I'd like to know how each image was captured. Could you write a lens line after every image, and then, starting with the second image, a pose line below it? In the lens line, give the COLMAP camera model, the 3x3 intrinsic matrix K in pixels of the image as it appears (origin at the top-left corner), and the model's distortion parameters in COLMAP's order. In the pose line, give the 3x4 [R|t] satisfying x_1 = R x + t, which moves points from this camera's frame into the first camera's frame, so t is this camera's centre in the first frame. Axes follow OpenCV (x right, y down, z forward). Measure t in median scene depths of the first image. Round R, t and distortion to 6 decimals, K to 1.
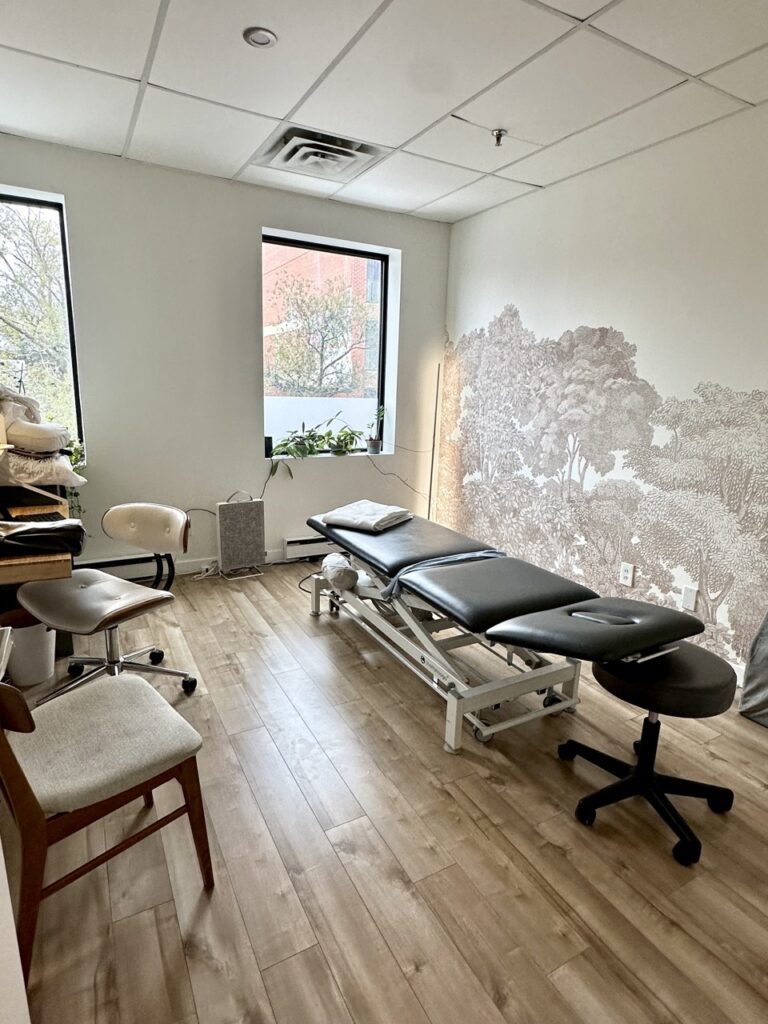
lens RADIAL K [[556.0, 0, 383.7], [0, 556.0, 512.6], [0, 0, 1]] dist [-0.015561, -0.000085]
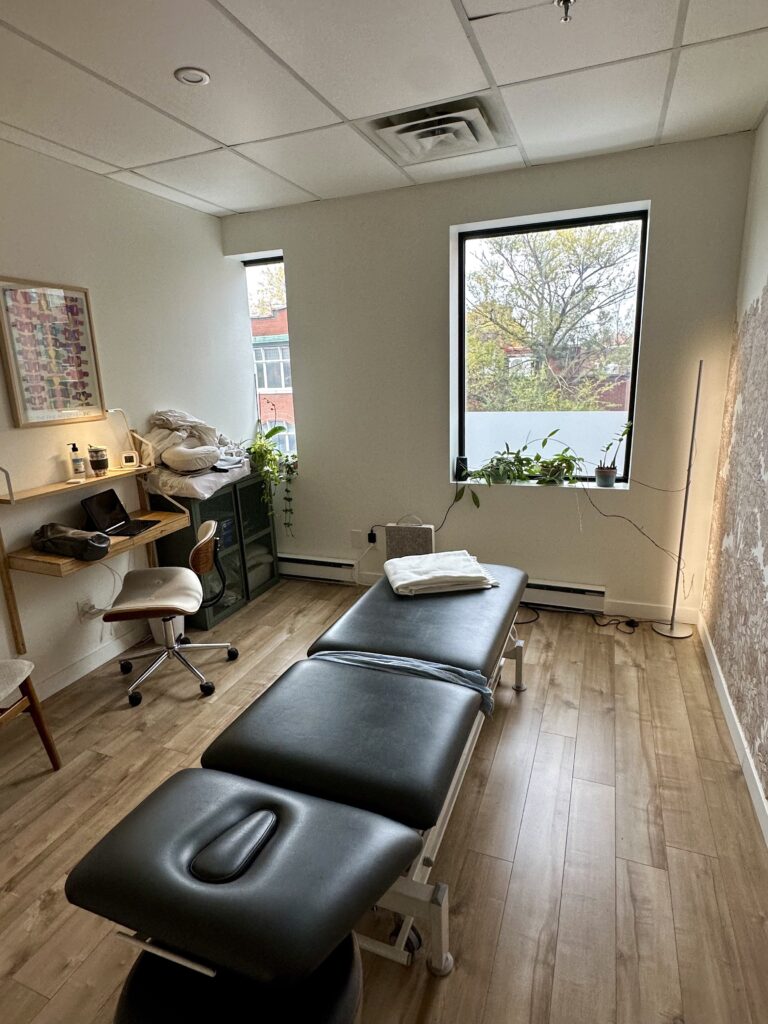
lens RADIAL K [[556.0, 0, 378.1], [0, 556.0, 509.5], [0, 0, 1]] dist [-0.015561, -0.000085]
pose [[0.623714, 0.134534, -0.769988, 0.438739], [-0.119792, 0.989892, 0.075920, -0.112631], [0.772419, 0.044886, 0.633526, 0.349508]]
